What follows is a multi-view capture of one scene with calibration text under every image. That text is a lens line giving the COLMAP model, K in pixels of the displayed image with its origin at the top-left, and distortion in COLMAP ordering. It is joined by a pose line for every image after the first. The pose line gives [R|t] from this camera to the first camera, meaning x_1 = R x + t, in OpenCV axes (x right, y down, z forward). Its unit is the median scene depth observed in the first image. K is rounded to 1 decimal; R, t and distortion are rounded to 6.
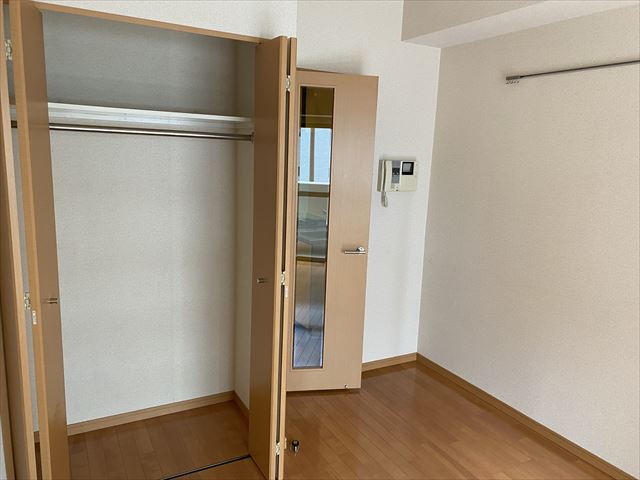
lens RADIAL K [[487.6, 0, 320.7], [0, 487.6, 239.2], [0, 0, 1]] dist [-0.003217, -0.002047]
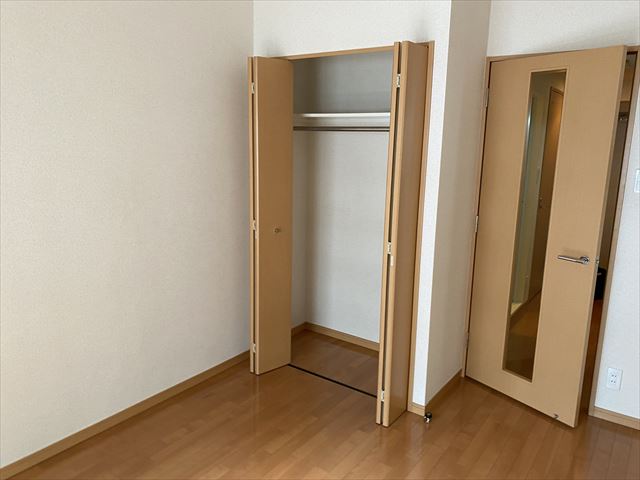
lens RADIAL K [[487.6, 0, 321.0], [0, 487.6, 240.3], [0, 0, 1]] dist [-0.003217, -0.002047]
pose [[0.427123, 0.151141, -0.891472, 0.755219], [-0.164603, 0.982453, 0.087701, -0.011596], [0.889085, 0.109280, 0.444506, 0.277794]]
